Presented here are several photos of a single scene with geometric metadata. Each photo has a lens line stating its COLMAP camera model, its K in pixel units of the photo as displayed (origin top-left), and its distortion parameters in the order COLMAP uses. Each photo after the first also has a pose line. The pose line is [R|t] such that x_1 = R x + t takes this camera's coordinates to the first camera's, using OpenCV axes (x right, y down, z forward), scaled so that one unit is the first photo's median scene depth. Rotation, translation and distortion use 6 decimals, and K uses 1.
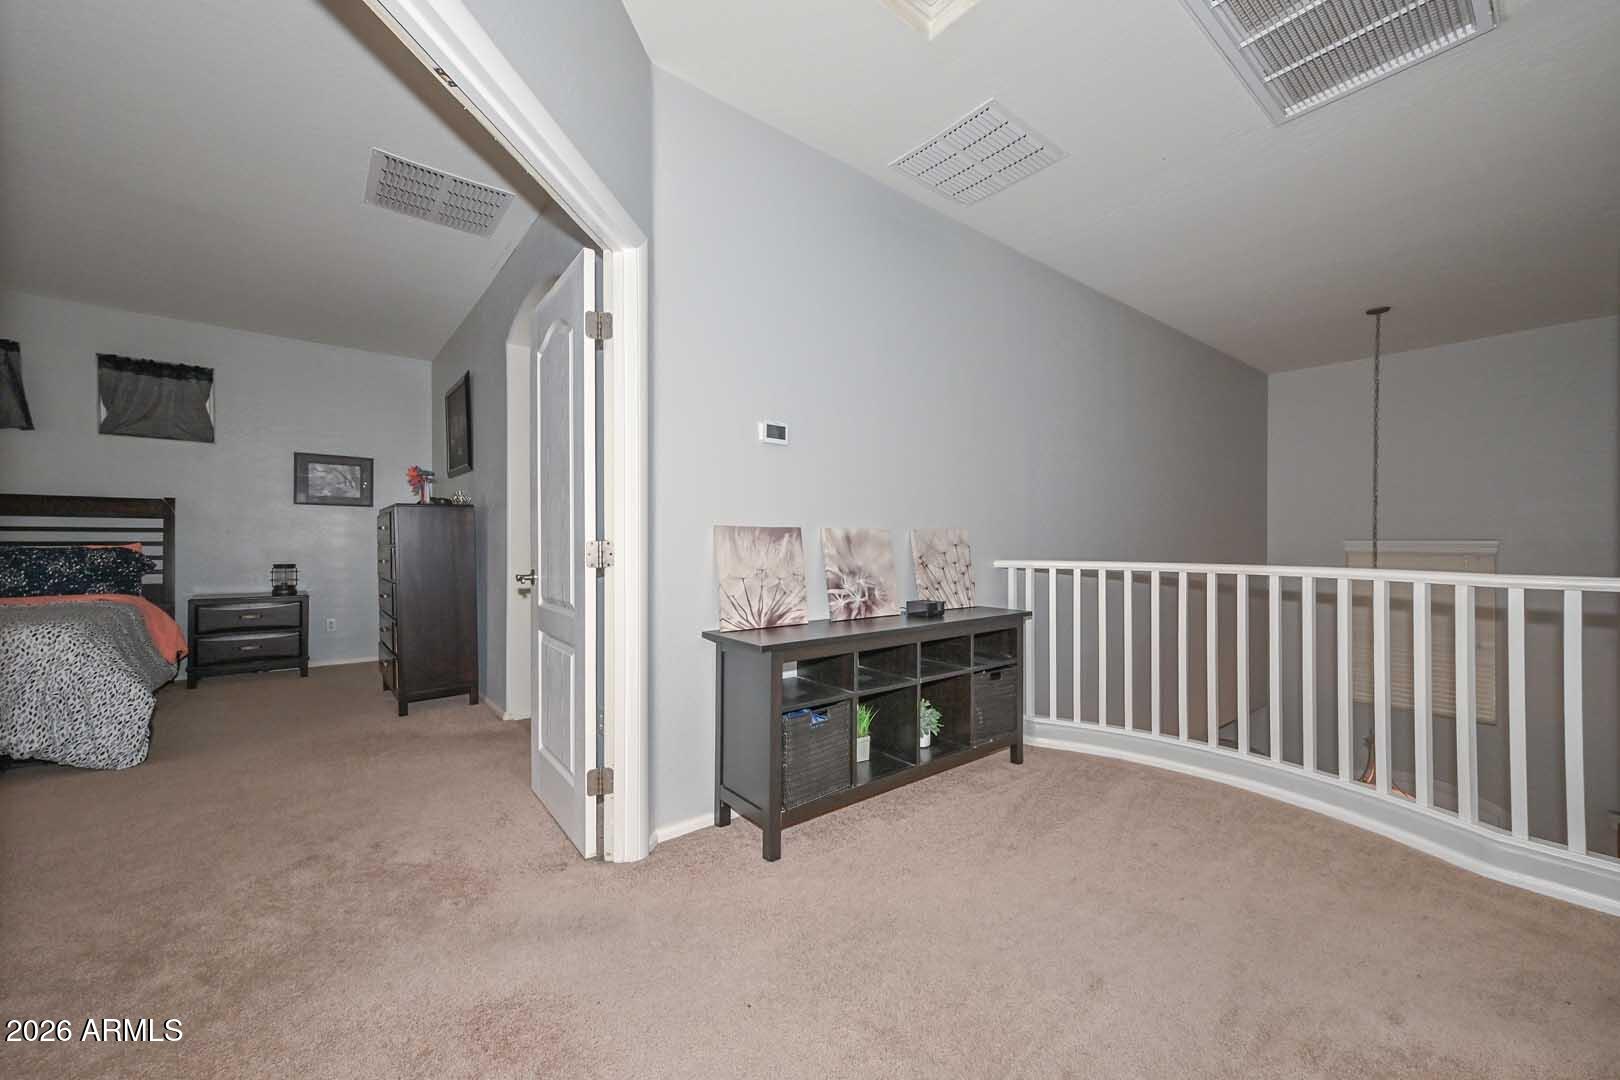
lens RADIAL K [[618.0, 0, 814.2], [0, 618.0, 552.1], [0, 0, 1]] dist [0.010378, 0.000389]
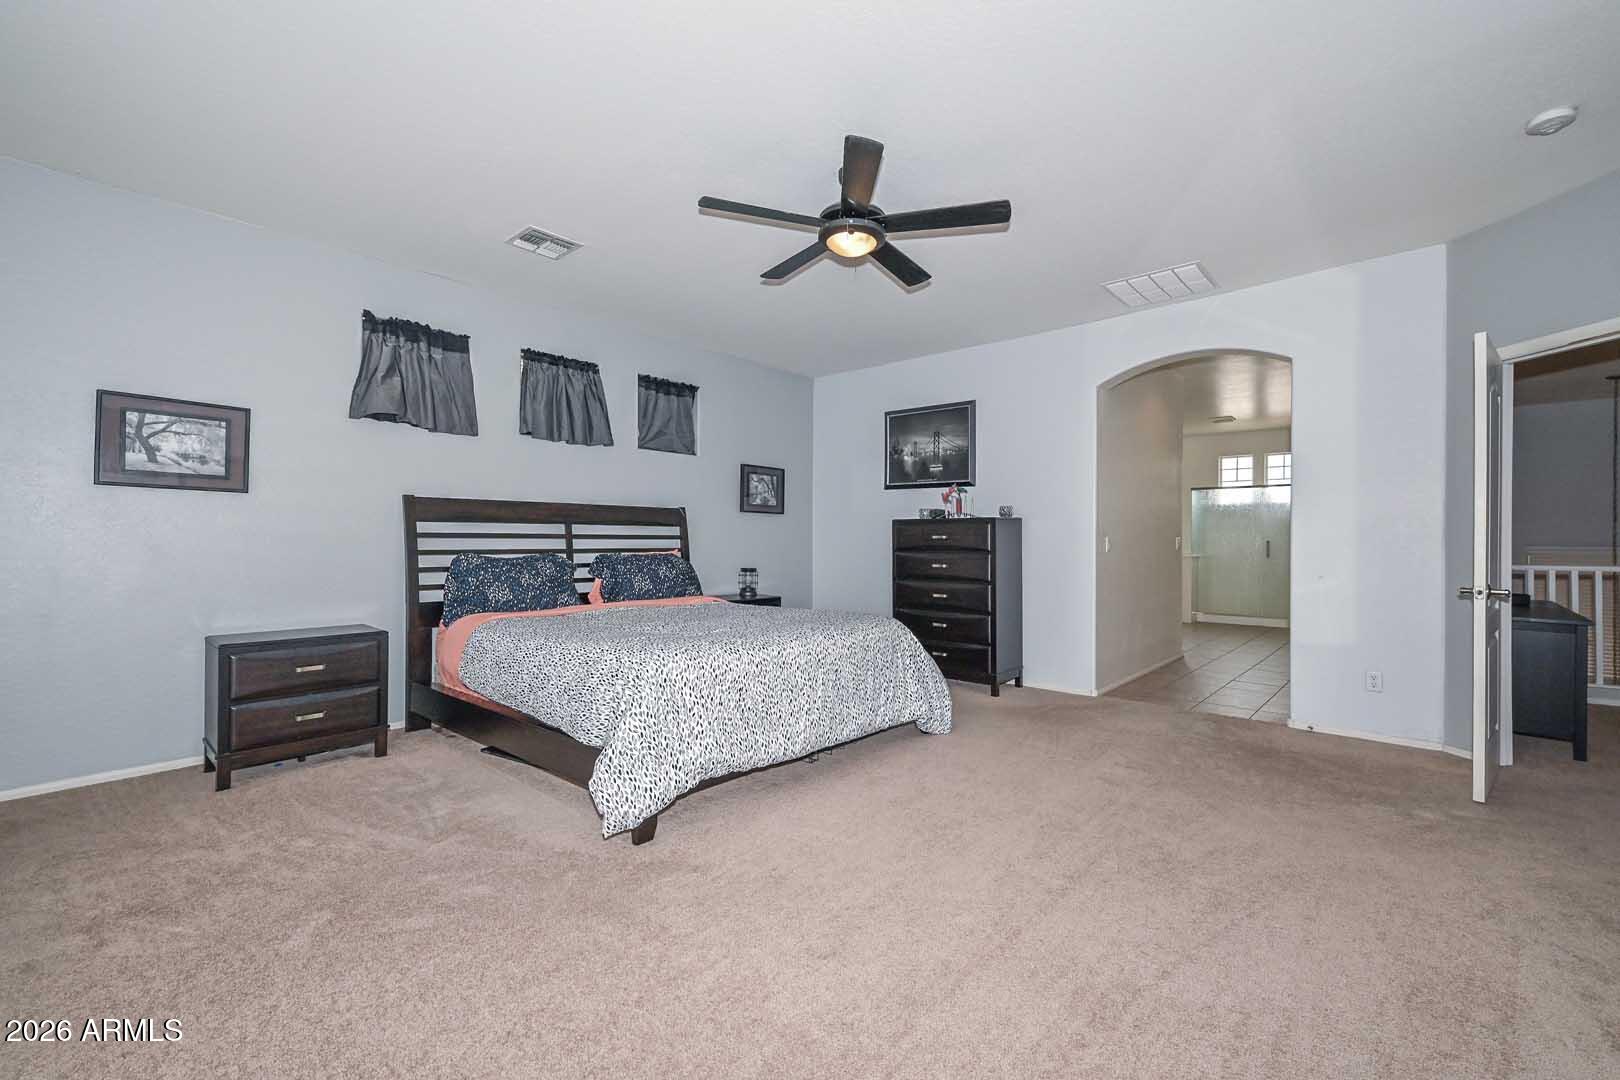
lens RADIAL K [[682.3, 0, 800.4], [0, 682.3, 543.9], [0, 0, 1]] dist [0.002307, 0.003070]
pose [[0.989511, 0.003733, 0.144411, -1.023330], [-0.002437, 0.999955, -0.009148, -0.013221], [-0.144439, 0.008701, 0.989475, -0.199289]]
